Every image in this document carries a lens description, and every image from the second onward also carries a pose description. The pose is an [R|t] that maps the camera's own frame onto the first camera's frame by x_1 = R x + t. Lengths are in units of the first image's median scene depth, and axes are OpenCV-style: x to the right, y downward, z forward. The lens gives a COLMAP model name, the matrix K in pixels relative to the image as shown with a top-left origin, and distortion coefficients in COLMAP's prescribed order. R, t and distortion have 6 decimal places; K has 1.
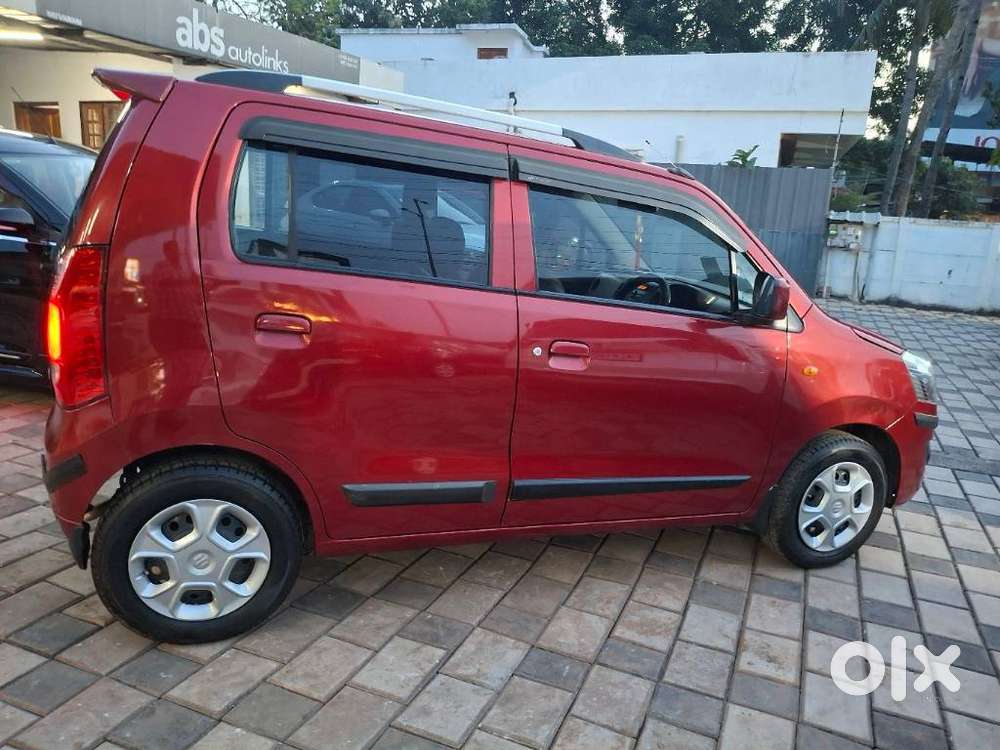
lens RADIAL K [[762.8, 0, 518.3], [0, 762.8, 390.1], [0, 0, 1]] dist [0.008328, -0.042569]
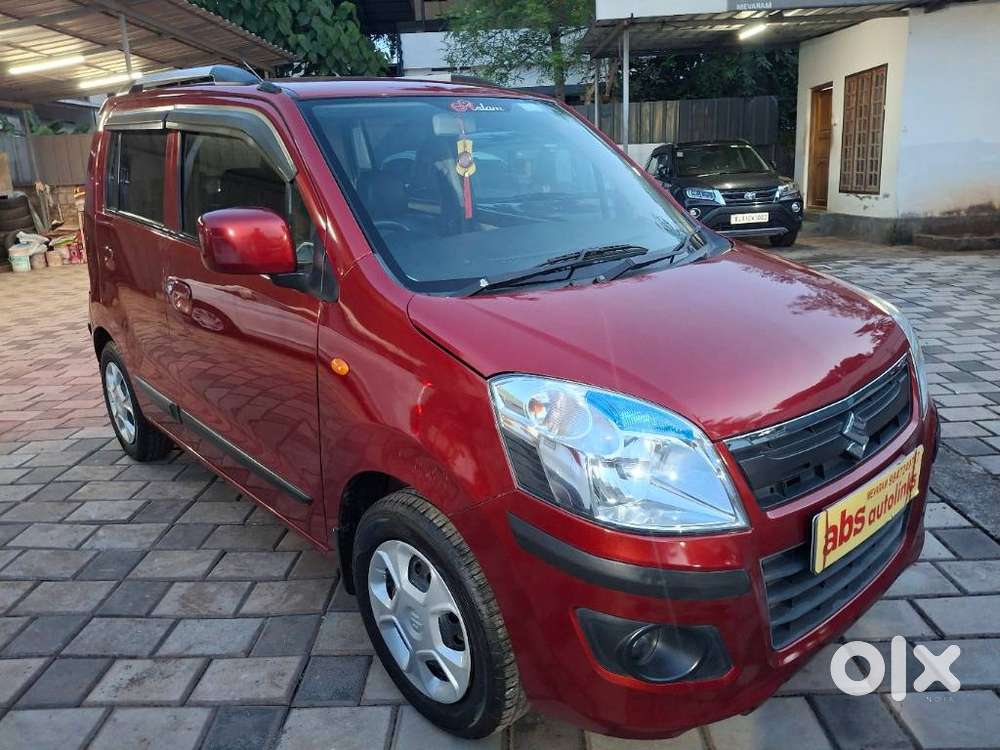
lens RADIAL K [[765.5, 0, 503.5], [0, 765.5, 377.1], [0, 0, 1]] dist [-0.011101, -0.005121]
pose [[0.328429, 0.169976, -0.929109, 1.105156], [-0.160605, 0.979399, 0.122404, -0.131856], [0.930774, 0.109018, 0.348962, 0.976183]]
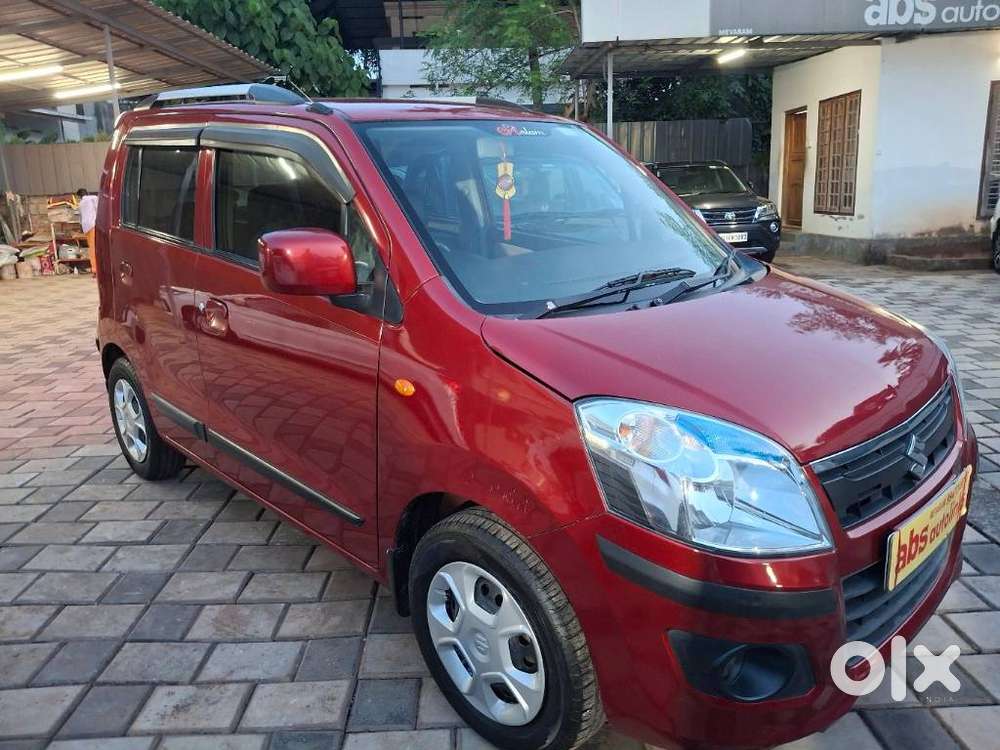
lens RADIAL K [[765.0, 0, 503.1], [0, 765.0, 371.6], [0, 0, 1]] dist [-0.012088, -0.001007]
pose [[0.369984, 0.147517, -0.917252, 1.078376], [-0.168063, 0.981651, 0.090084, -0.124517], [0.913711, 0.120826, 0.387987, 0.889924]]
